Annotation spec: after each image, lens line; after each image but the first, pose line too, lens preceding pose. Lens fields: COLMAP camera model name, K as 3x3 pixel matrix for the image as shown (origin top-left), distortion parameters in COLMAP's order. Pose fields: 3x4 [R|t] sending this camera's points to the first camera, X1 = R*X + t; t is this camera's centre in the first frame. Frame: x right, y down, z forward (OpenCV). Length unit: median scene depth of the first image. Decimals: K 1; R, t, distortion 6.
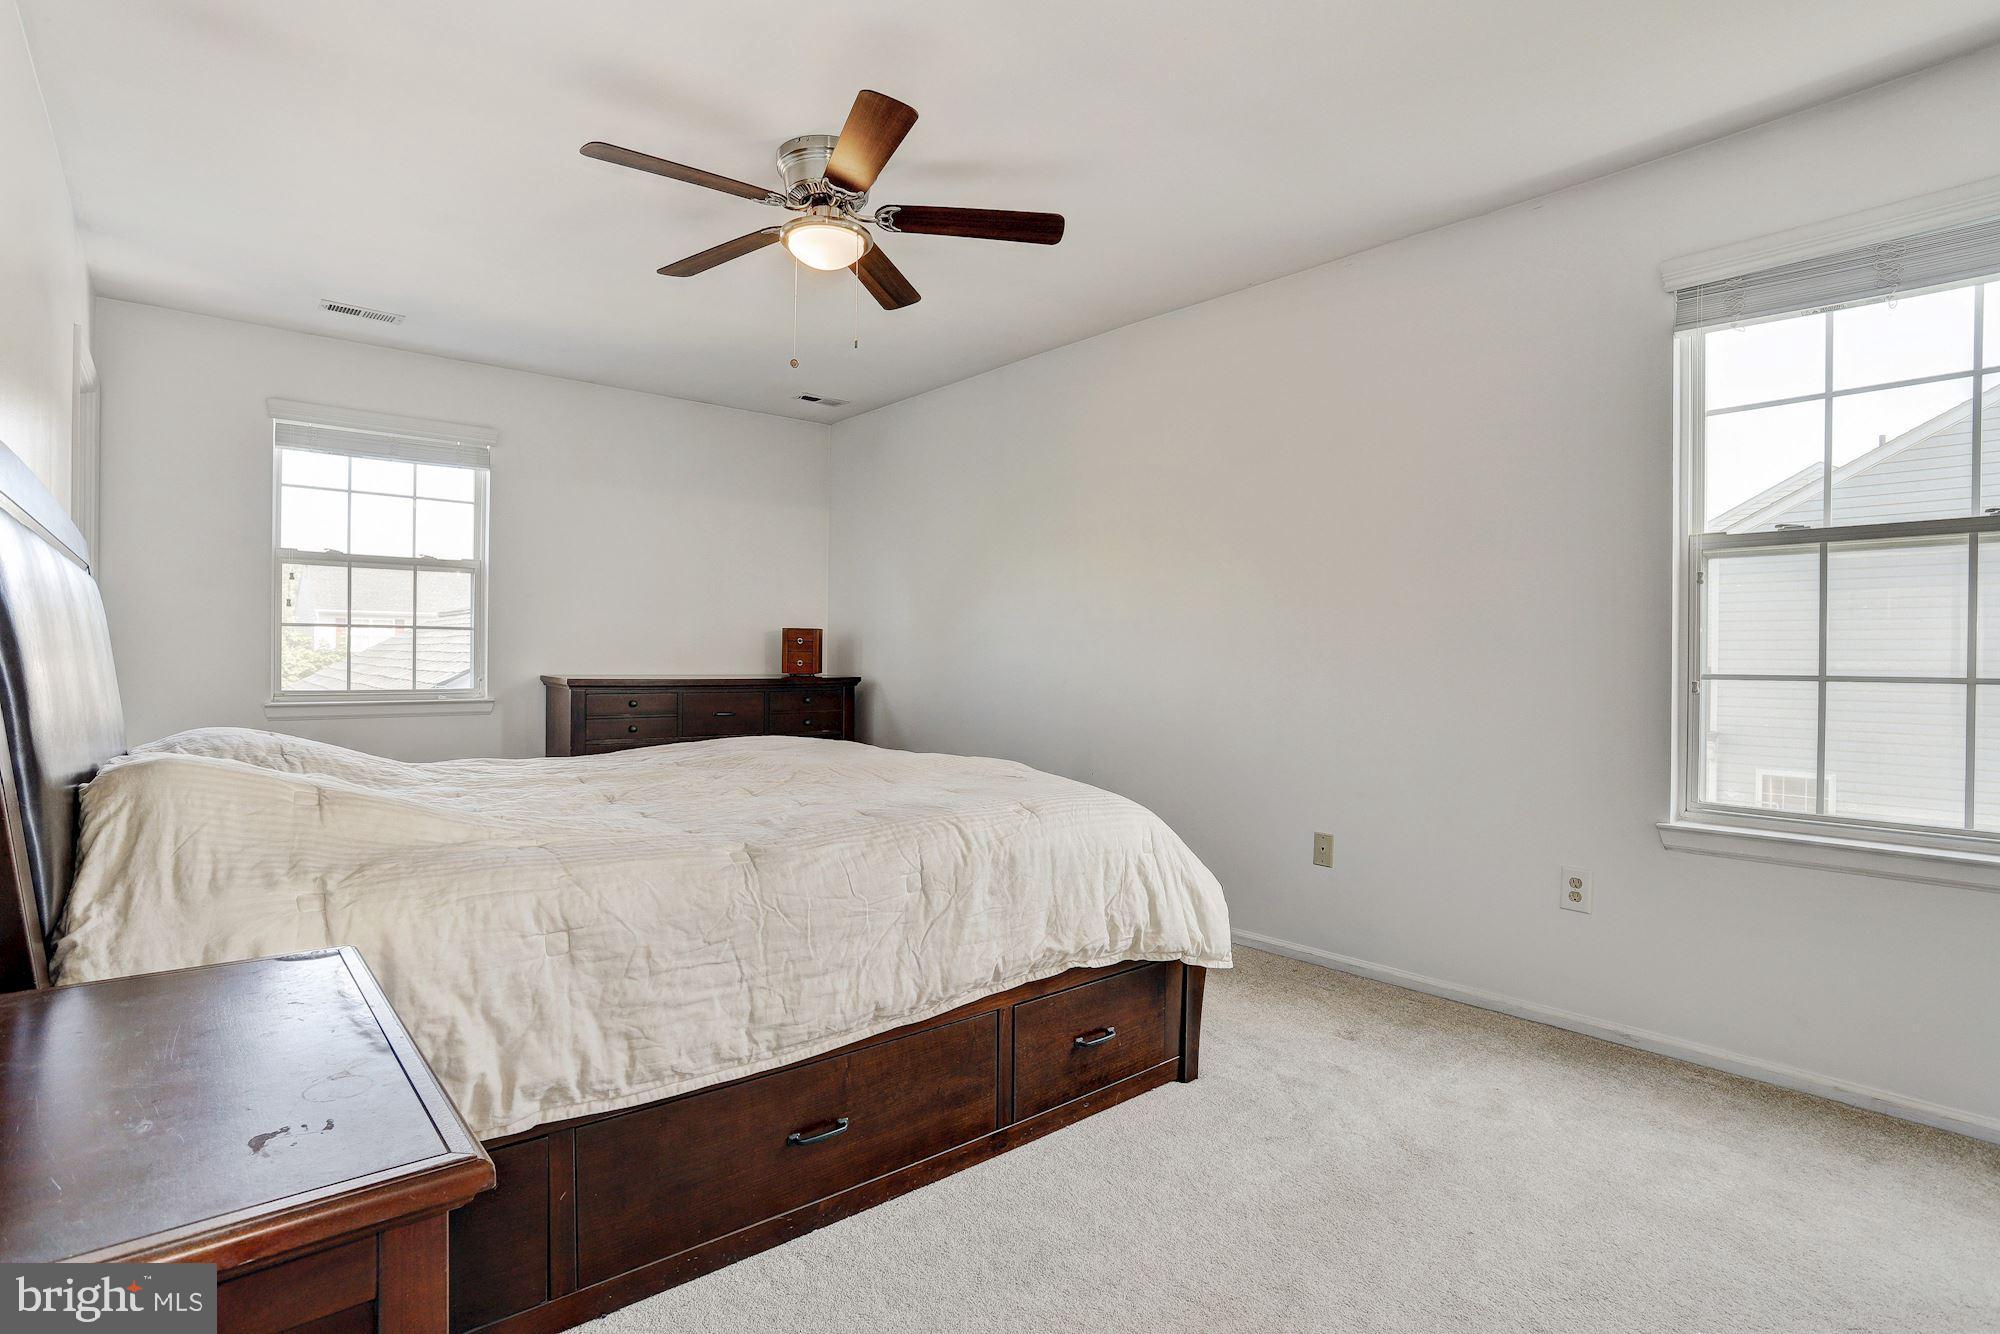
lens RADIAL K [[989.8, 0, 989.4], [0, 989.8, 657.1], [0, 0, 1]] dist [-0.080379, 0.045529]
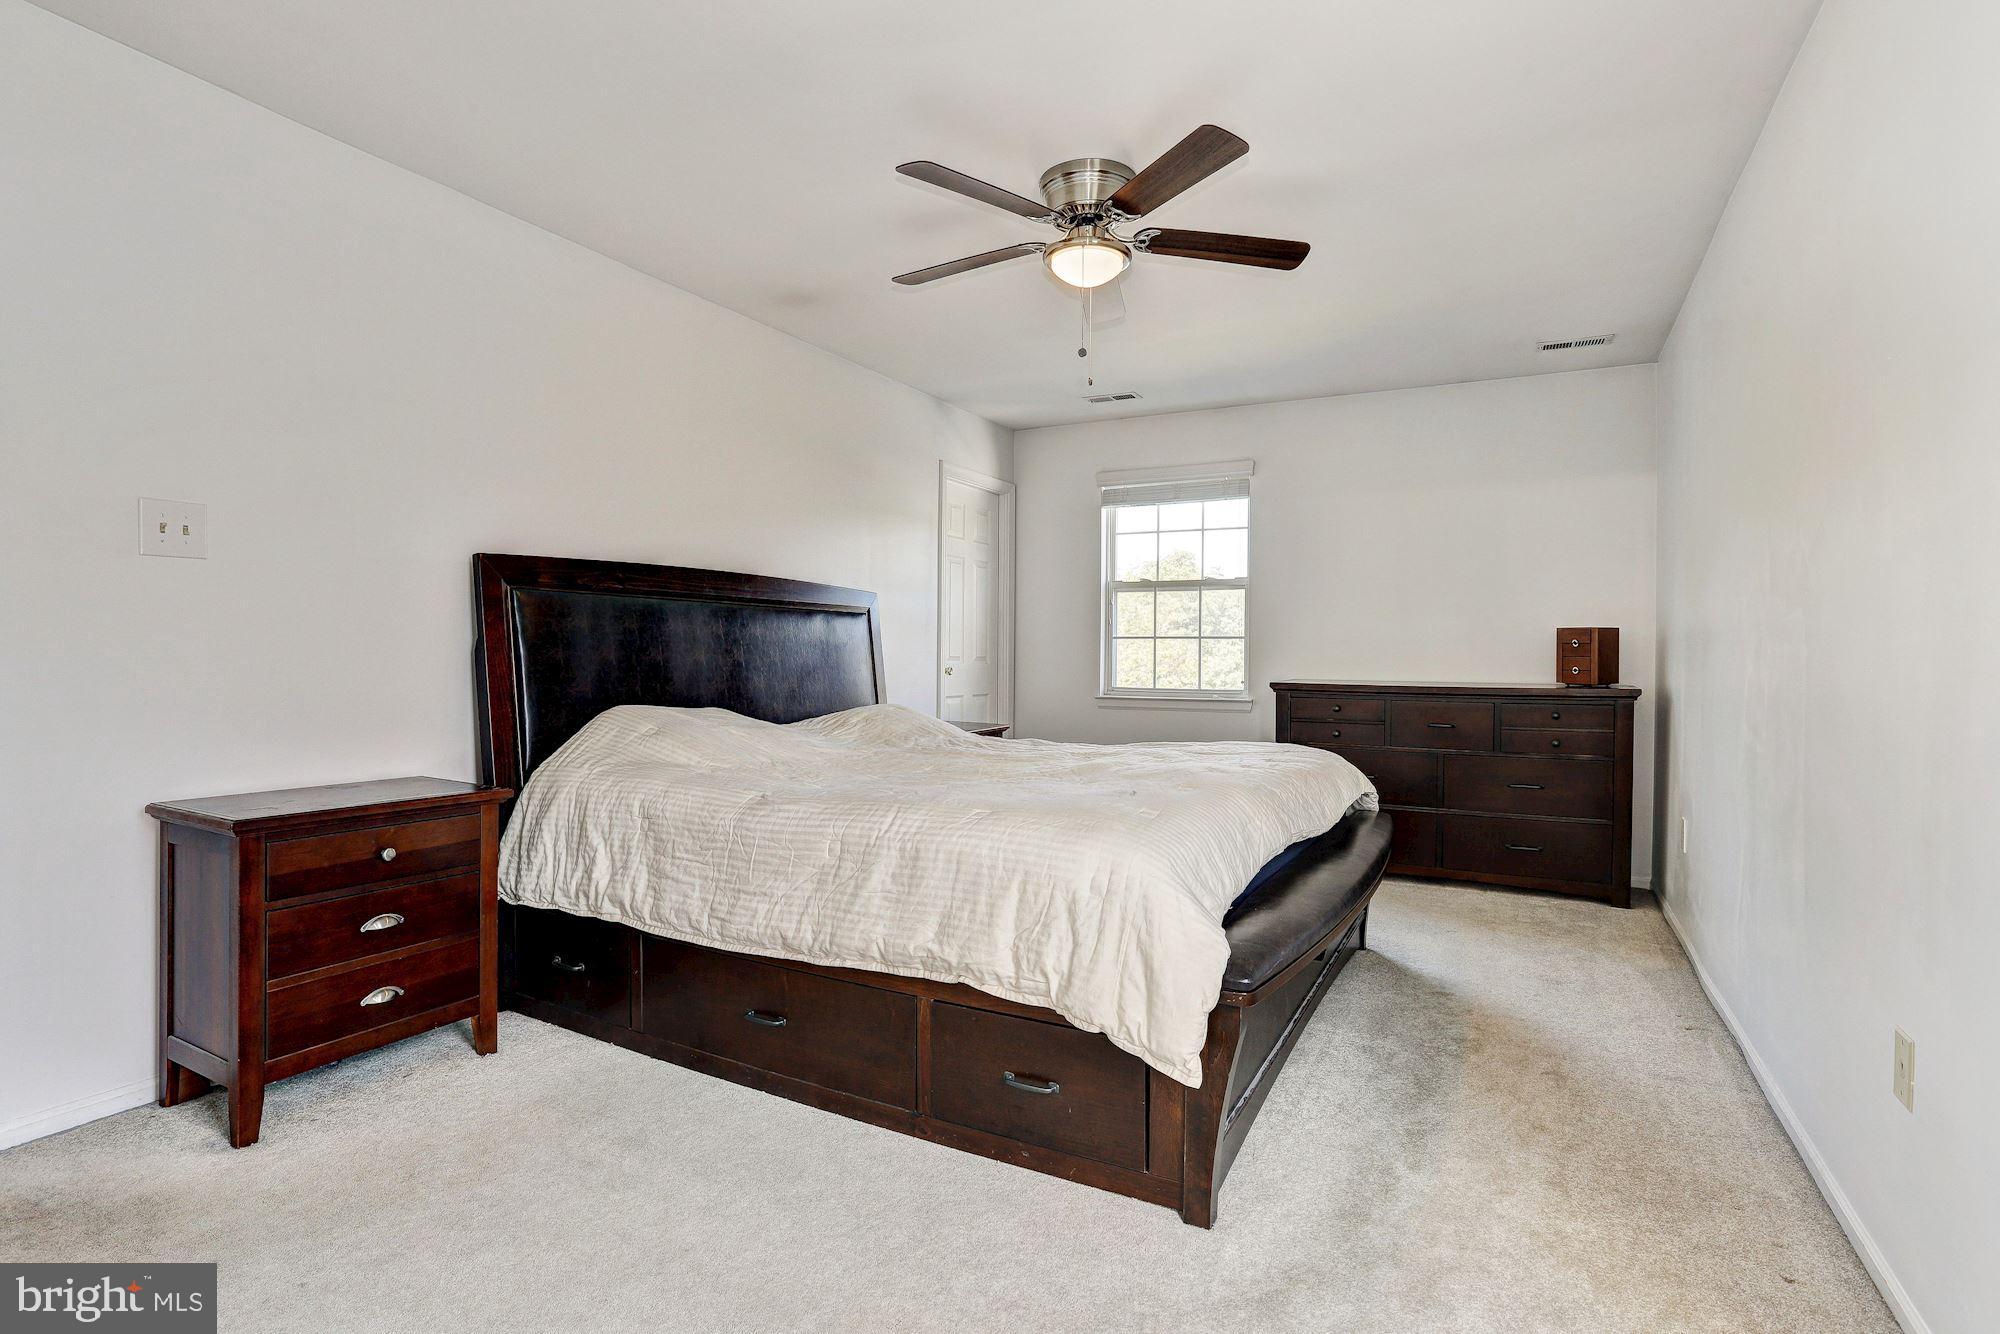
lens RADIAL K [[989.8, 0, 989.4], [0, 989.8, 657.1], [0, 0, 1]] dist [-0.080379, 0.045529]
pose [[0.353244, -0.004586, -0.935520, 0.493173], [-0.005453, 0.999961, -0.006961, 0.003901], [0.935515, 0.007561, 0.353206, 0.343987]]
